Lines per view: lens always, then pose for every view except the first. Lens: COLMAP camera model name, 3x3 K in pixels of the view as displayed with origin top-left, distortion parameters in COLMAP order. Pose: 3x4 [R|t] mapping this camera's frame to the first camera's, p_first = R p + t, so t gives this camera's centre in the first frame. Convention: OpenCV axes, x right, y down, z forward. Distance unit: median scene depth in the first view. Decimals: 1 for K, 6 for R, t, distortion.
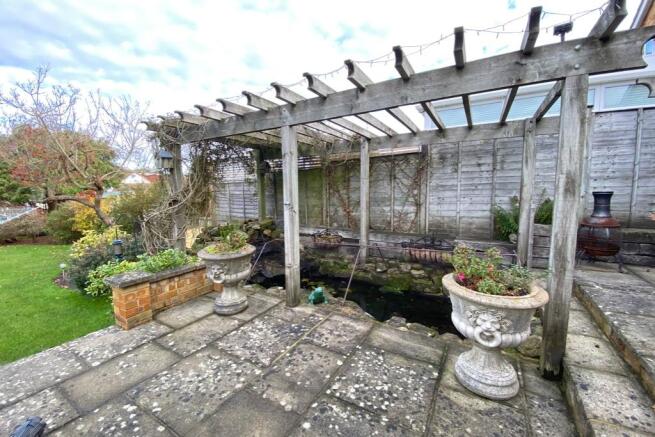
lens RADIAL K [[259.6, 0, 318.9], [0, 259.6, 218.7], [0, 0, 1]] dist [-0.014280, -0.007125]
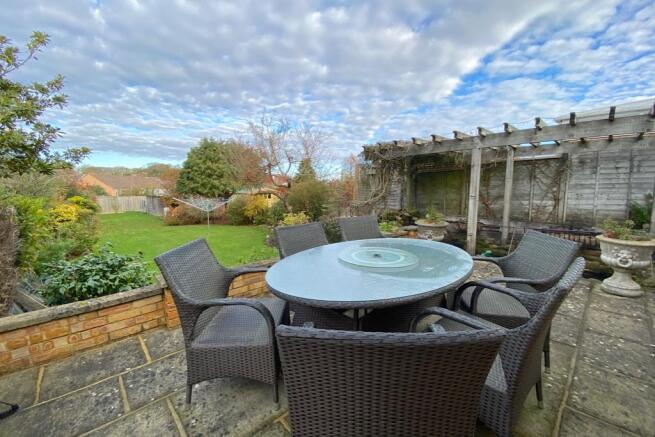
lens RADIAL K [[259.6, 0, 326.3], [0, 259.6, 217.3], [0, 0, 1]] dist [-0.014280, -0.007125]
pose [[0.961454, 0.032010, -0.273097, -0.370481], [-0.029013, 0.999466, 0.015007, 0.049082], [0.273432, -0.006505, 0.961869, -0.525438]]
